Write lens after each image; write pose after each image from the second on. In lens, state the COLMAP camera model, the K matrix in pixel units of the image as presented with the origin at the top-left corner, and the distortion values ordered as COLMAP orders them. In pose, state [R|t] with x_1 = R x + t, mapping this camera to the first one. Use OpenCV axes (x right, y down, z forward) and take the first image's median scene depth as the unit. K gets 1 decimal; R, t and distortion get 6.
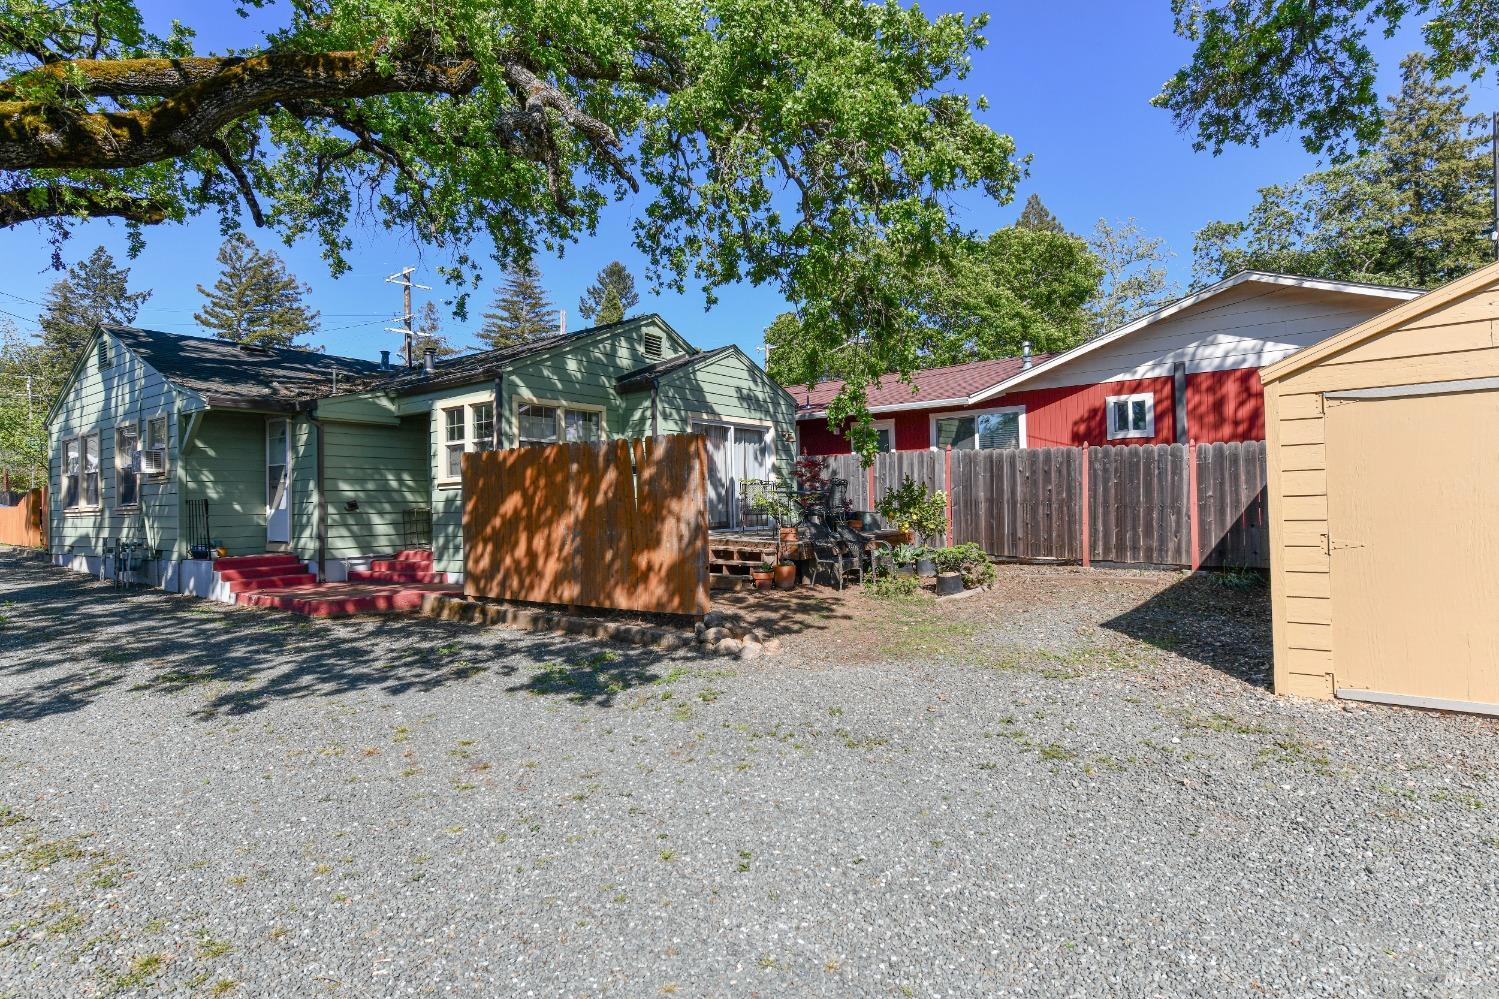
lens RADIAL K [[793.5, 0, 750.3], [0, 793.5, 493.2], [0, 0, 1]] dist [0.005368, 0.000575]
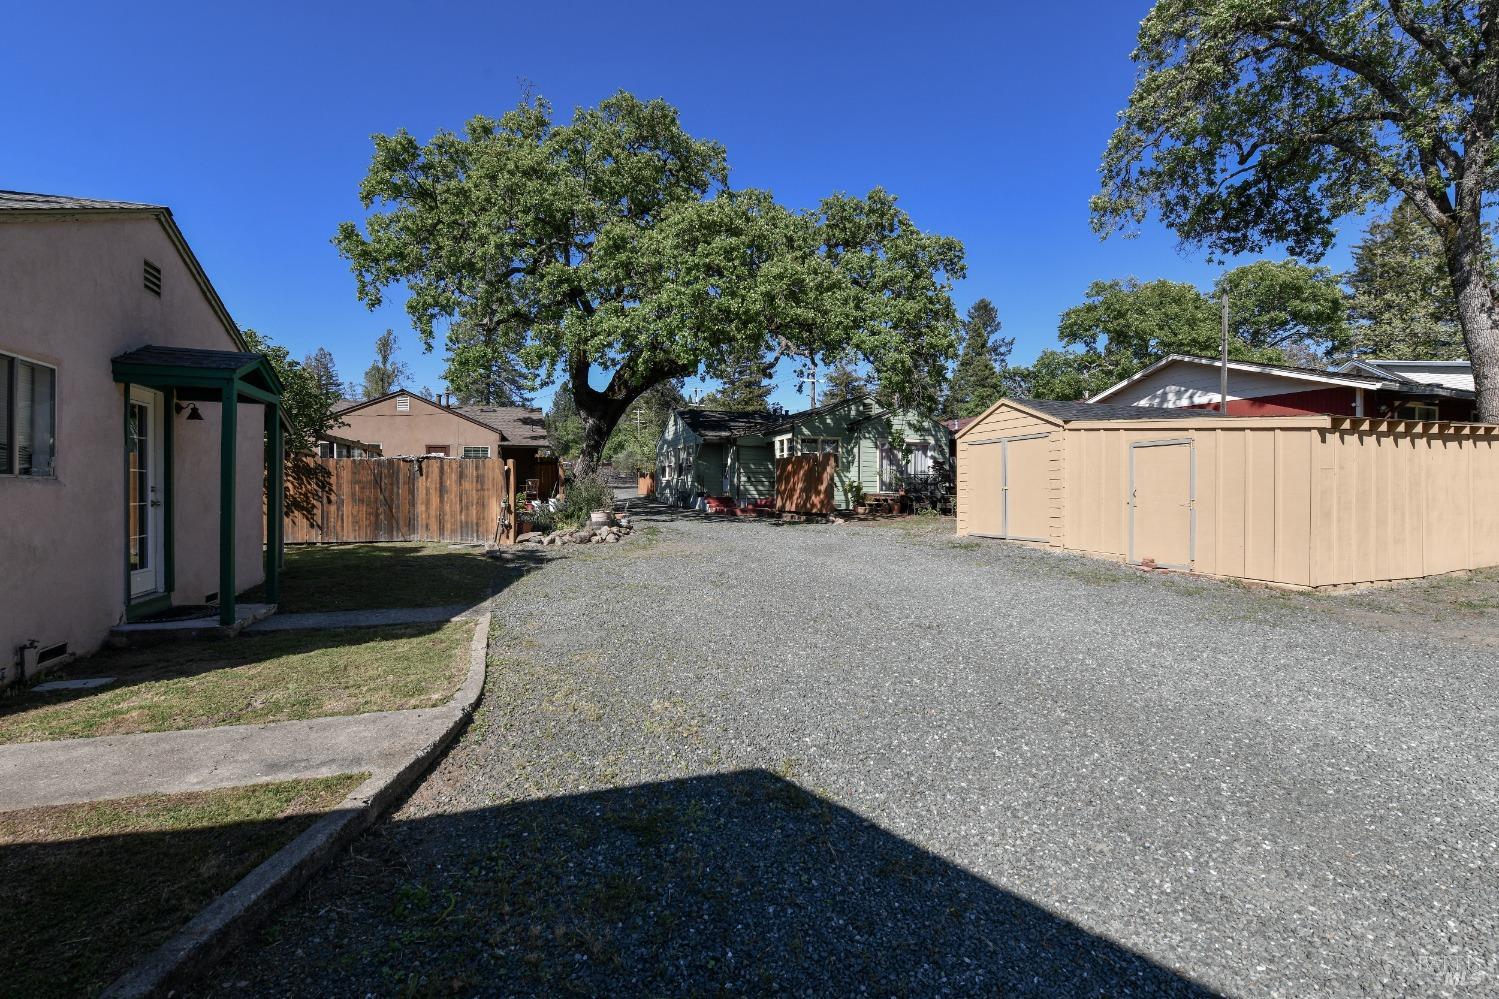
lens RADIAL K [[646.1, 0, 752.0], [0, 646.1, 491.8], [0, 0, 1]] dist [-0.009246, -0.000233]
pose [[0.850616, 0.020964, -0.525369, 0.595495], [-0.011287, 0.999703, 0.021618, 0.012449], [0.525666, -0.012459, 0.850600, -0.749753]]
